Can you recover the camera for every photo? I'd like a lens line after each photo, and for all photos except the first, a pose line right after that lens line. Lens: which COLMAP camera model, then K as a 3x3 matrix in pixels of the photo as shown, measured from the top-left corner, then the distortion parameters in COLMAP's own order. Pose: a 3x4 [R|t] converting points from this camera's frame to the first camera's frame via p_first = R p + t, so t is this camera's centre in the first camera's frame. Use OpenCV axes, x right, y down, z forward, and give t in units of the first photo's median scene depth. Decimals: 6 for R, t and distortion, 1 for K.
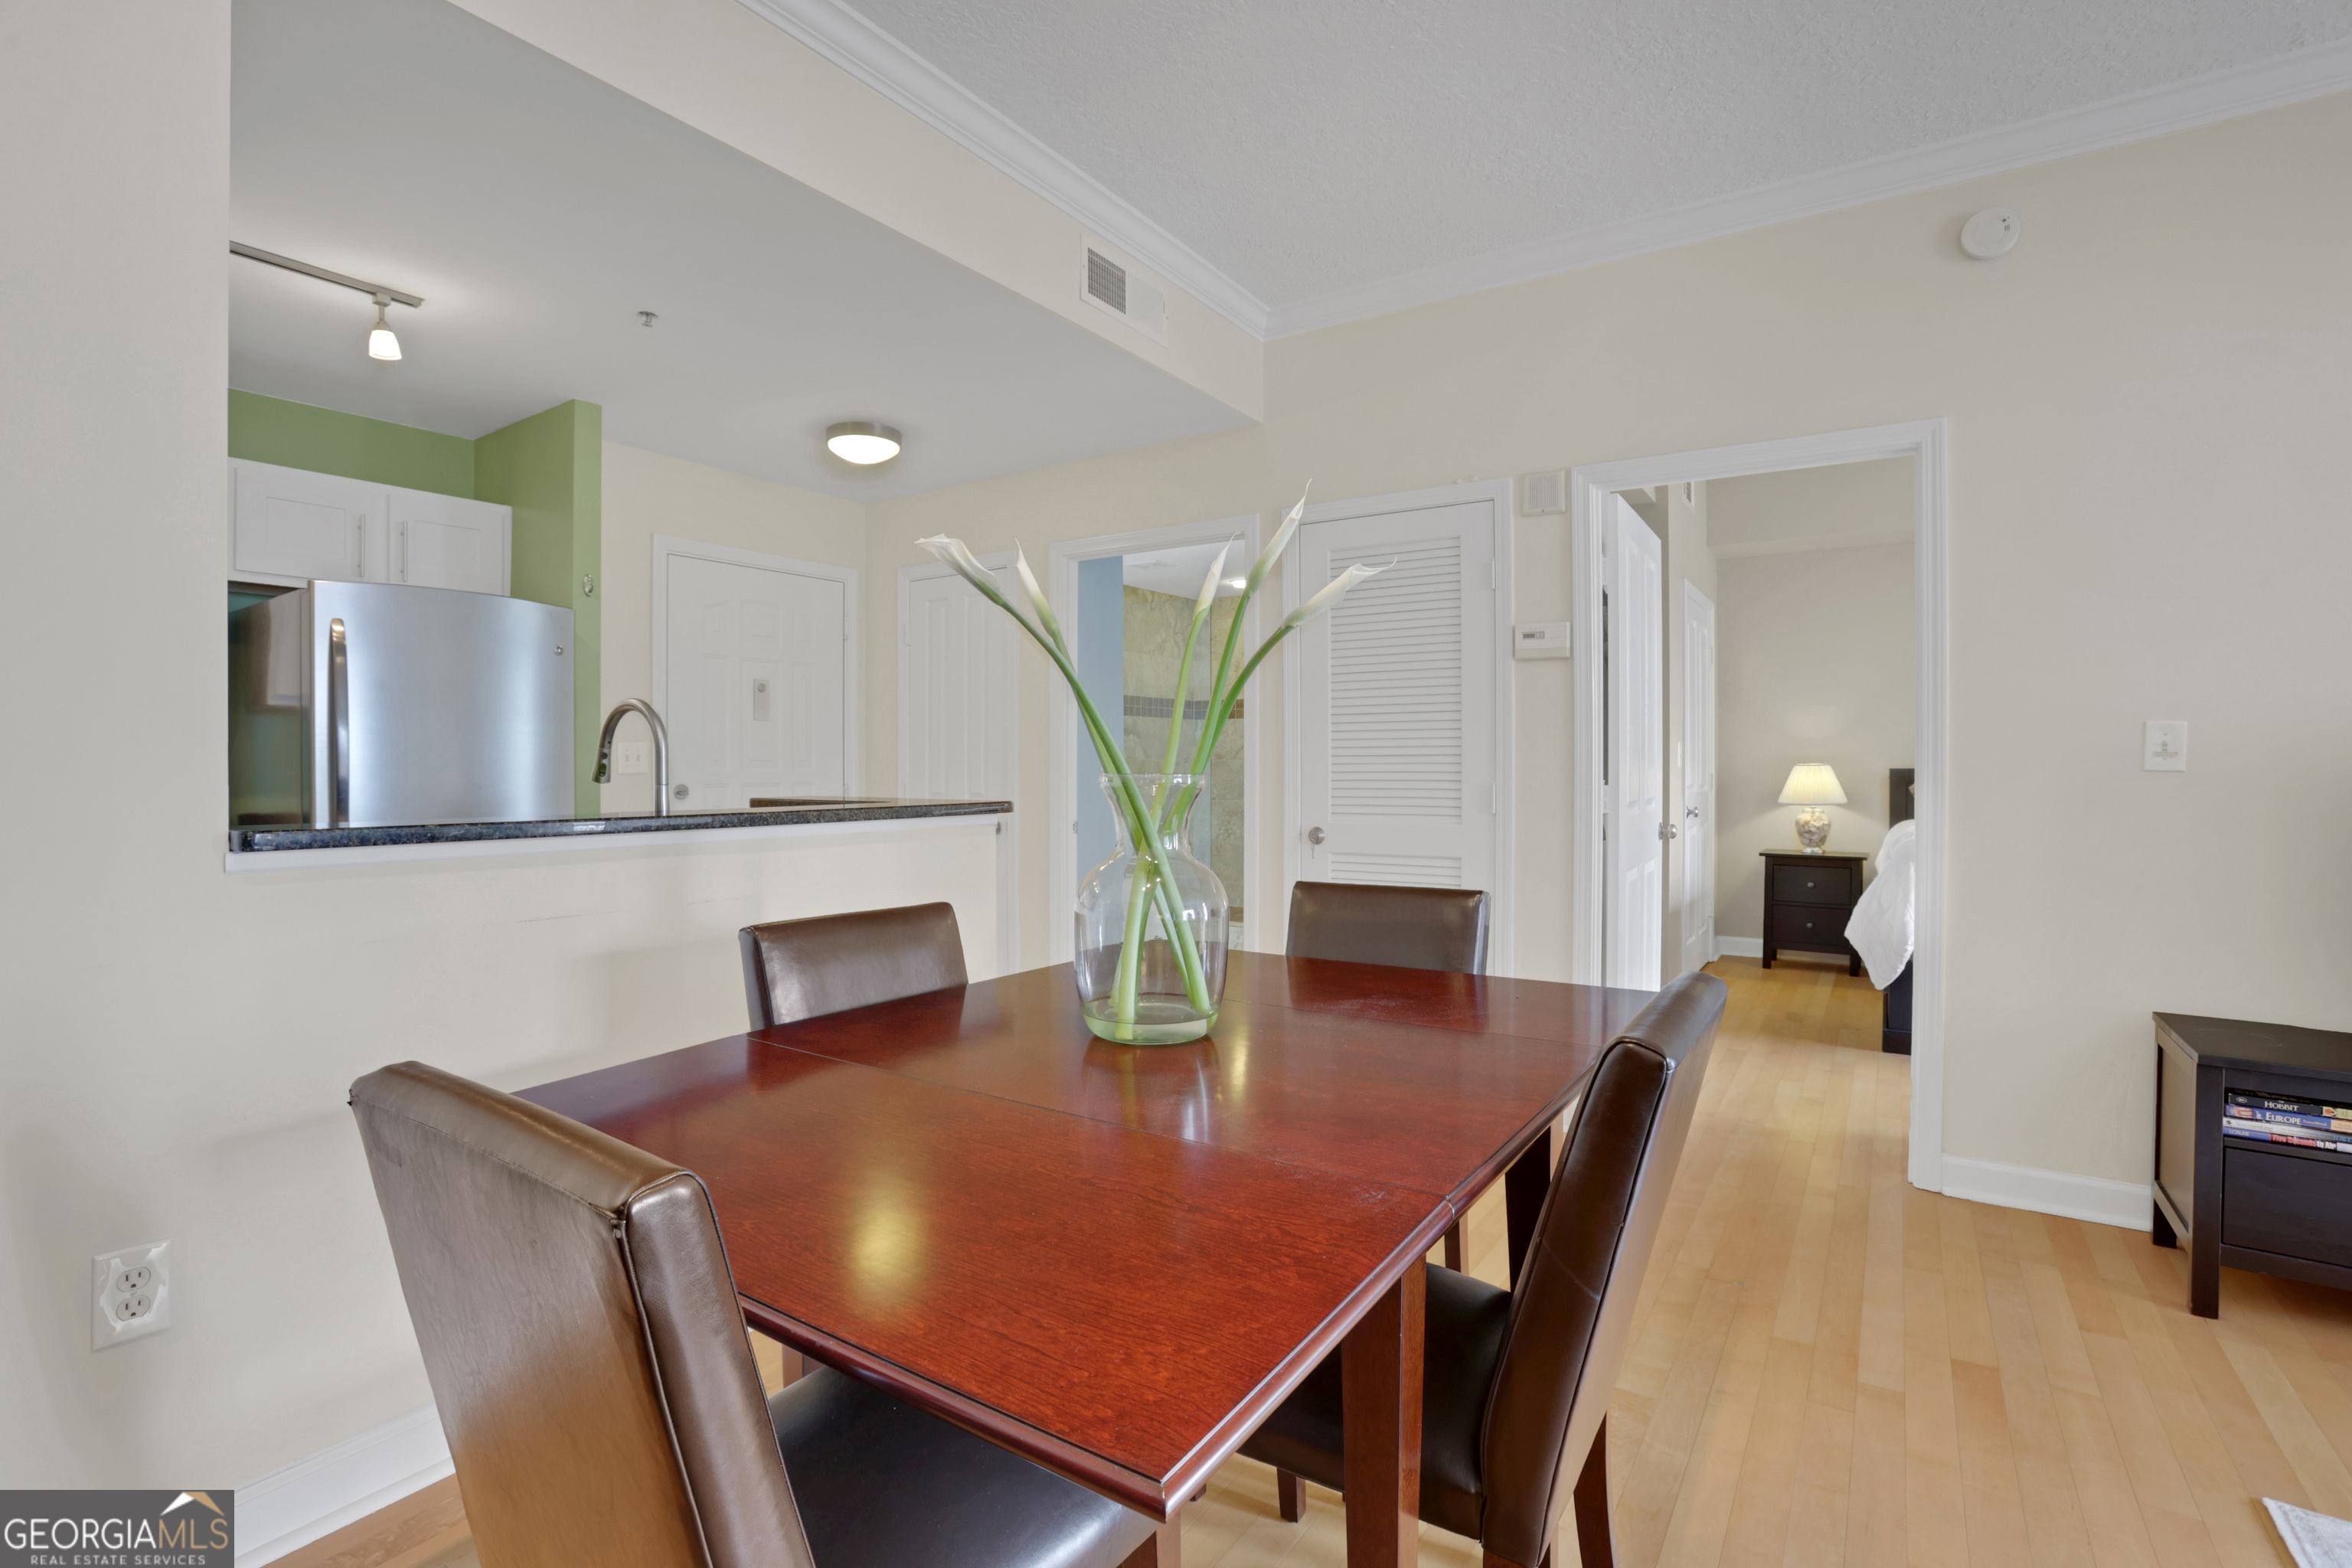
lens RADIAL K [[1112.4, 0, 1173.5], [0, 1112.4, 779.0], [0, 0, 1]] dist [-0.082415, 0.038663]
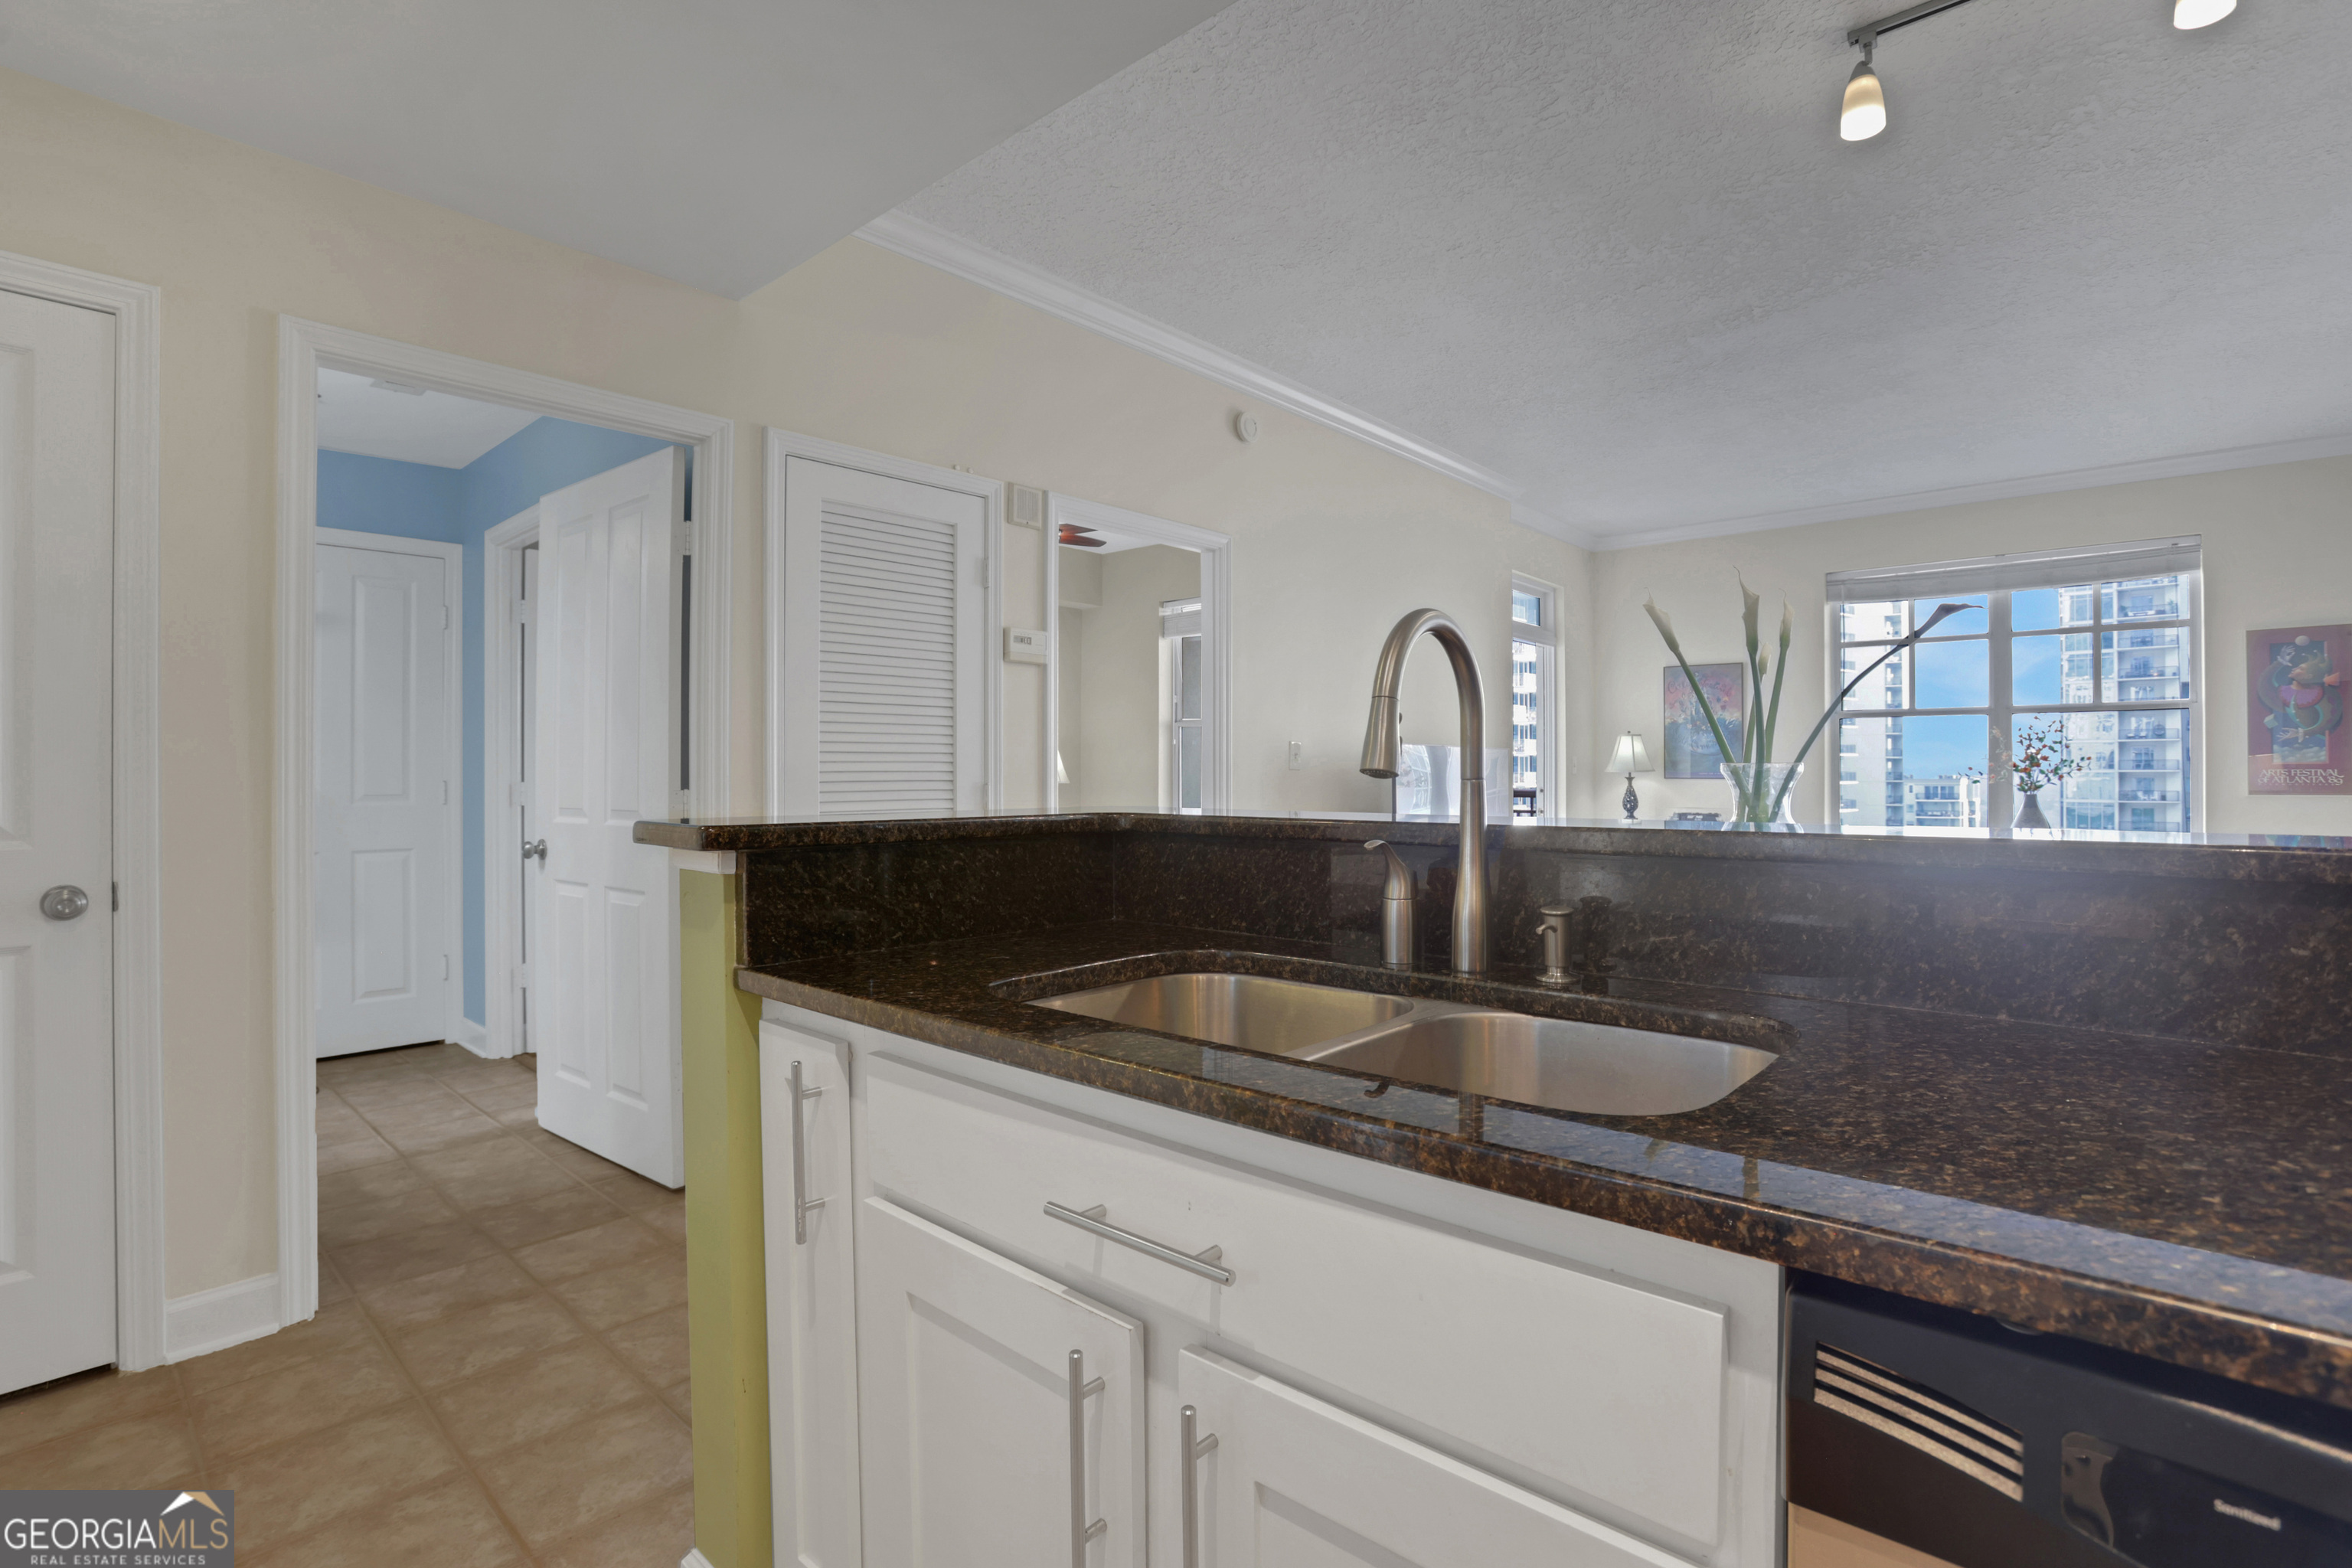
lens RADIAL K [[1115.8, 0, 1169.5], [0, 1115.8, 760.8], [0, 0, 1]] dist [-0.077268, 0.032124]
pose [[0.142143, 0.011958, 0.989774, -1.127712], [0.014907, 0.999788, -0.014220, 0.000410], [-0.989734, 0.016776, 0.141934, 1.172246]]
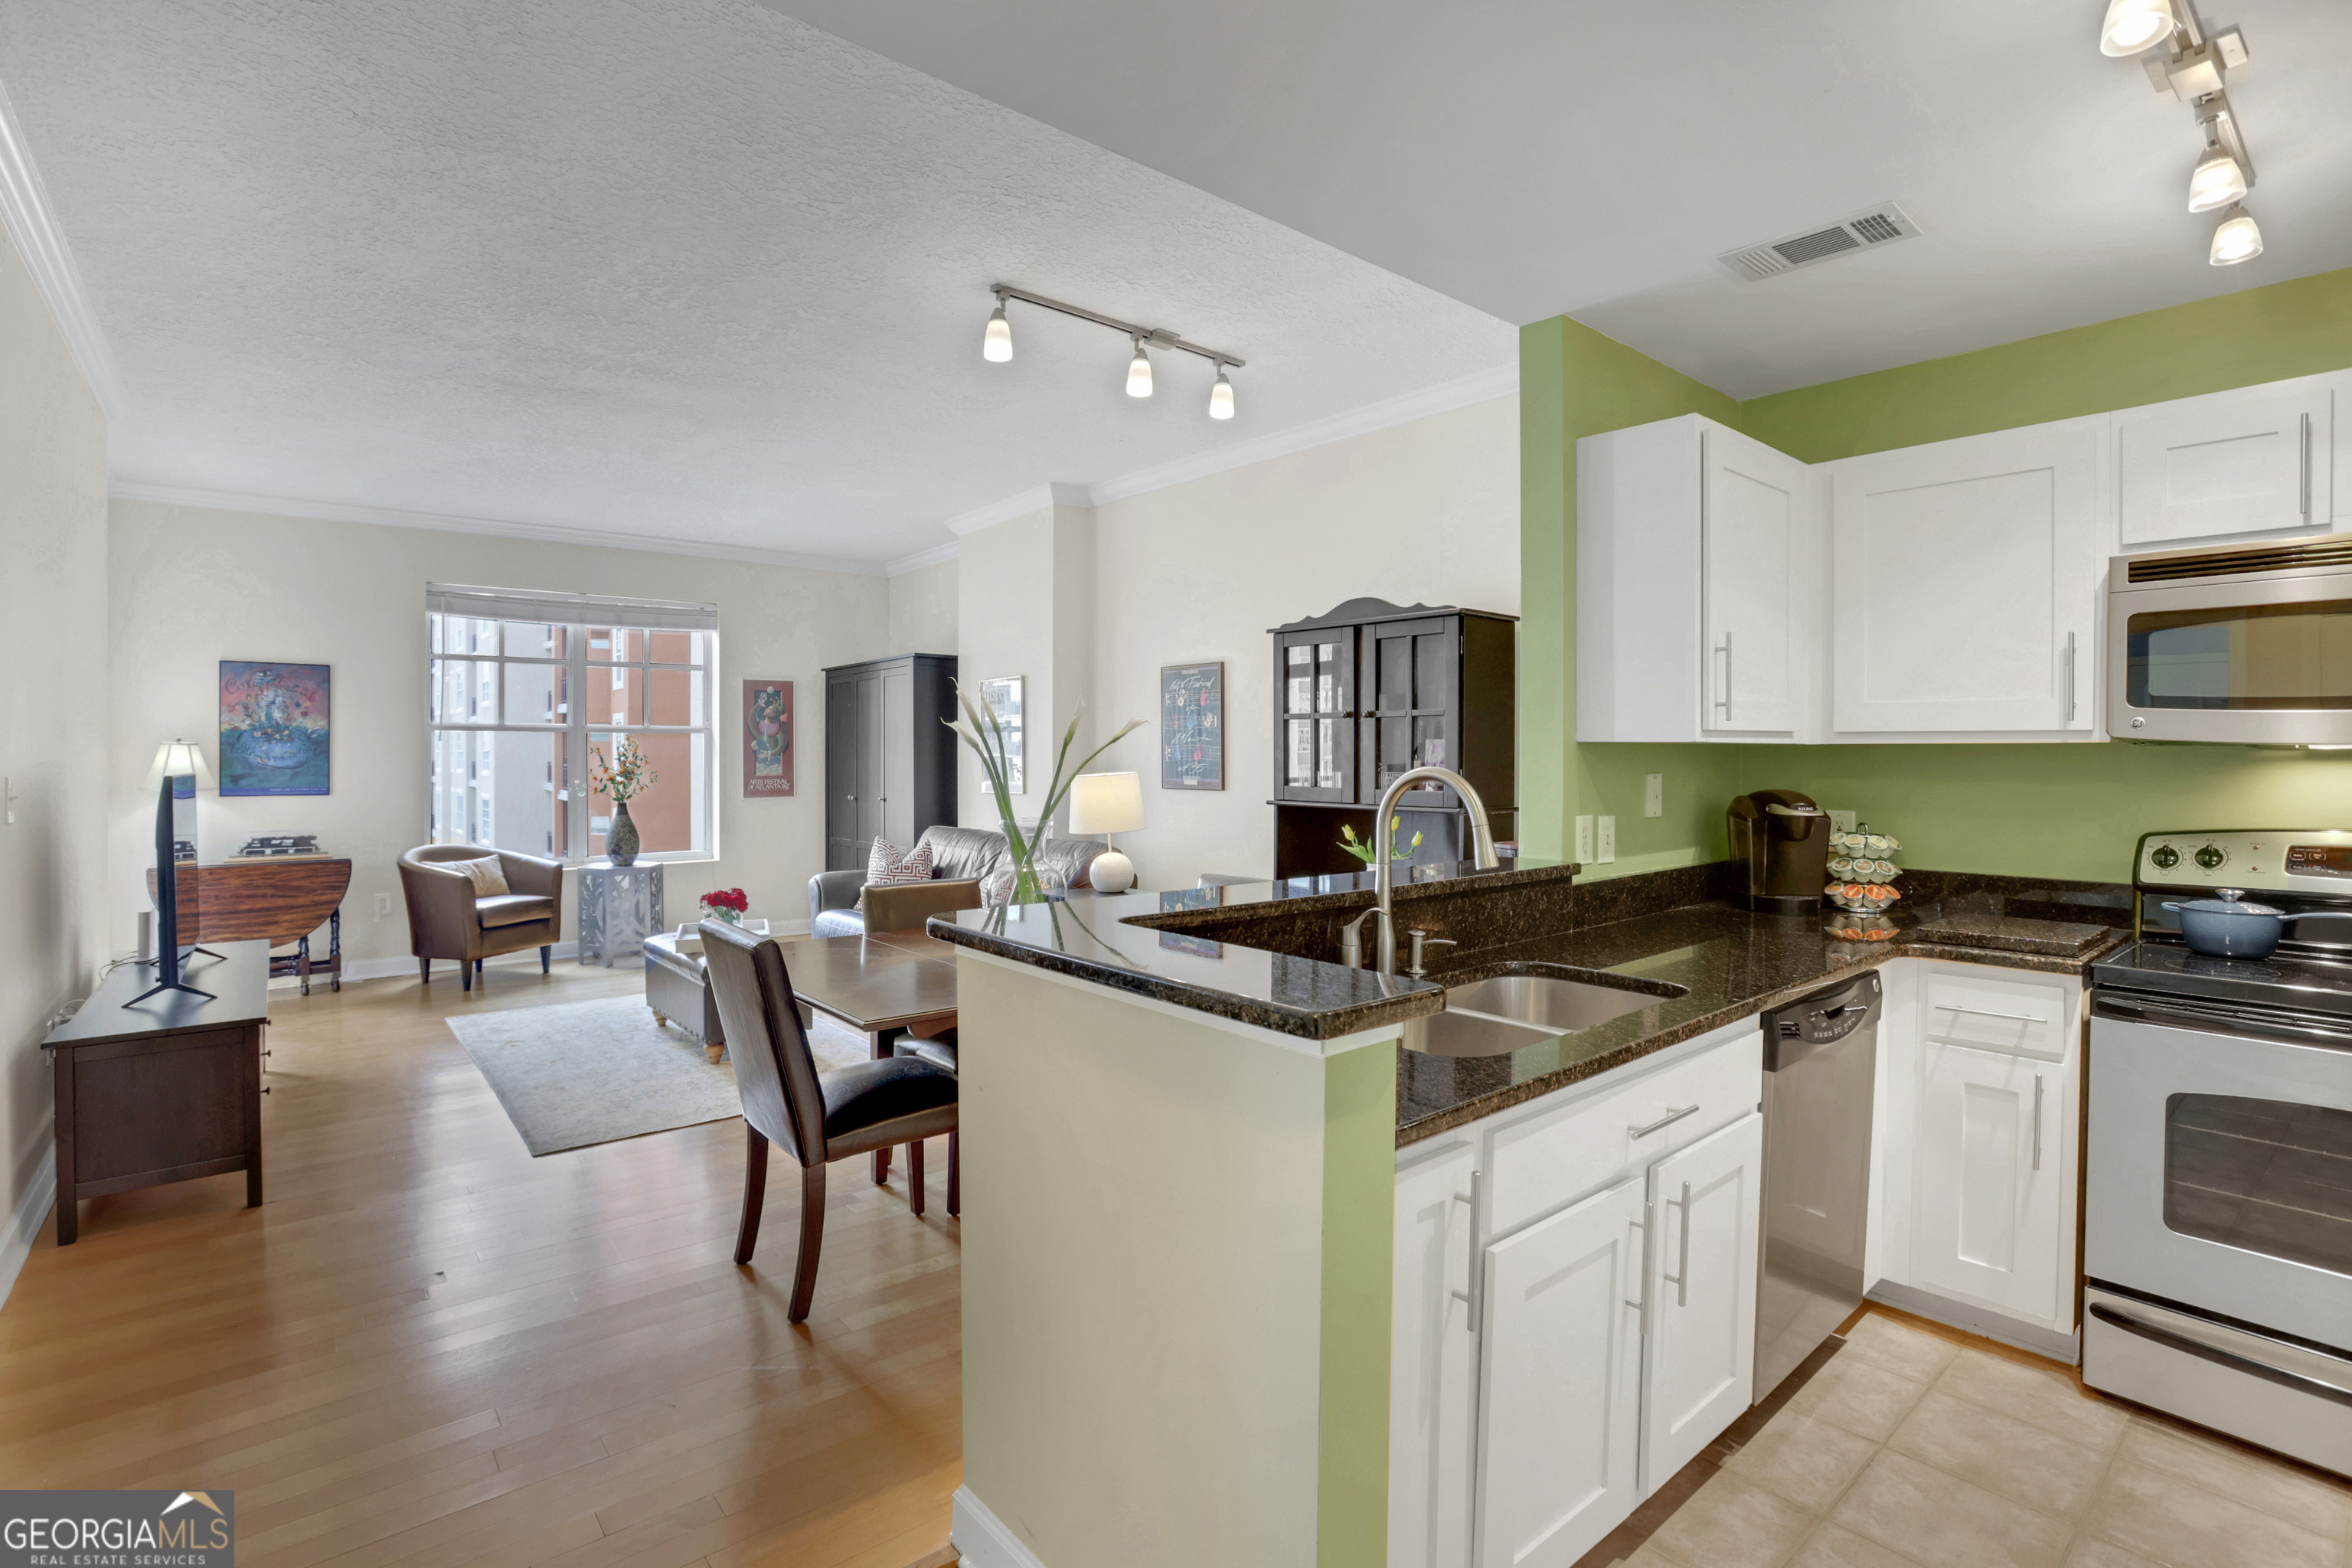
lens RADIAL K [[1115.8, 0, 1169.5], [0, 1115.8, 760.8], [0, 0, 1]] dist [-0.077268, 0.032124]
pose [[-0.961541, 0.000336, 0.274660, -0.595737], [0.005751, 0.999805, 0.018909, -0.103342], [-0.274600, 0.019761, -0.961355, 2.133102]]
